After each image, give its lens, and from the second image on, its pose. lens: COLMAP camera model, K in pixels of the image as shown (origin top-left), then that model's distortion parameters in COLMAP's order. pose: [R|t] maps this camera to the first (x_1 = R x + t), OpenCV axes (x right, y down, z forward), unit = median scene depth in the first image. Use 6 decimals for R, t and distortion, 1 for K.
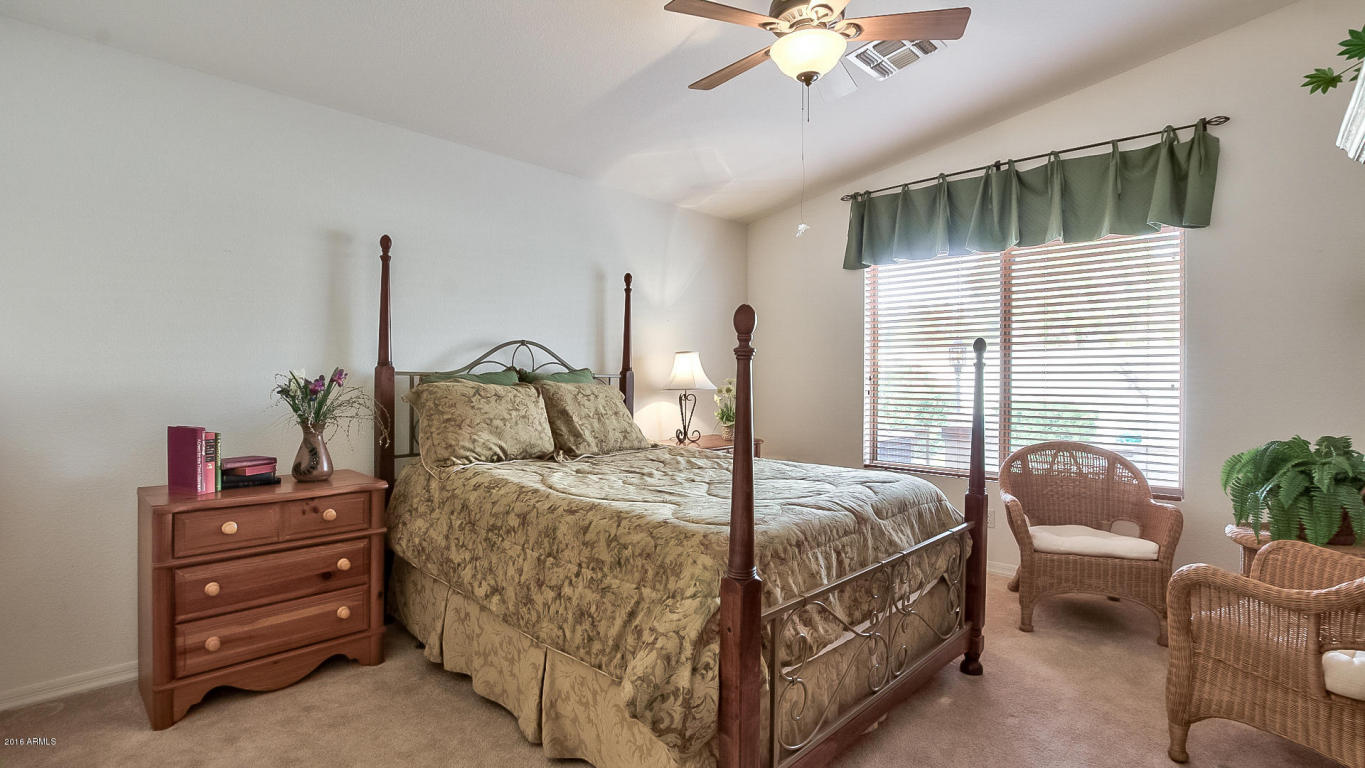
lens RADIAL K [[634.8, 0, 685.1], [0, 634.8, 367.5], [0, 0, 1]] dist [-0.023596, 0.000008]
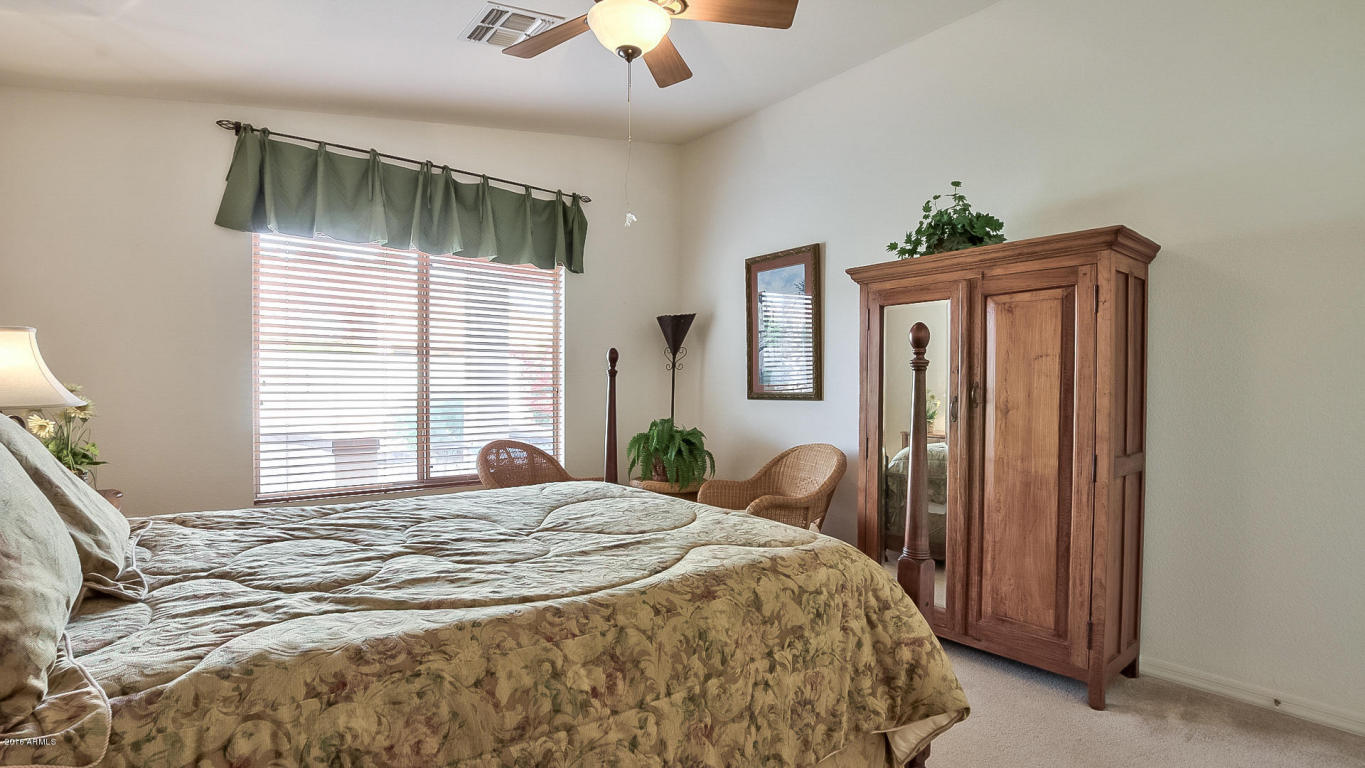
lens RADIAL K [[630.8, 0, 679.1], [0, 630.8, 381.7], [0, 0, 1]] dist [-0.027585, 0.000375]
pose [[0.126388, 0.002117, 0.991979, -0.477229], [-0.018161, 0.999835, 0.000181, 0.007677], [-0.991815, -0.018038, 0.126405, 0.560259]]
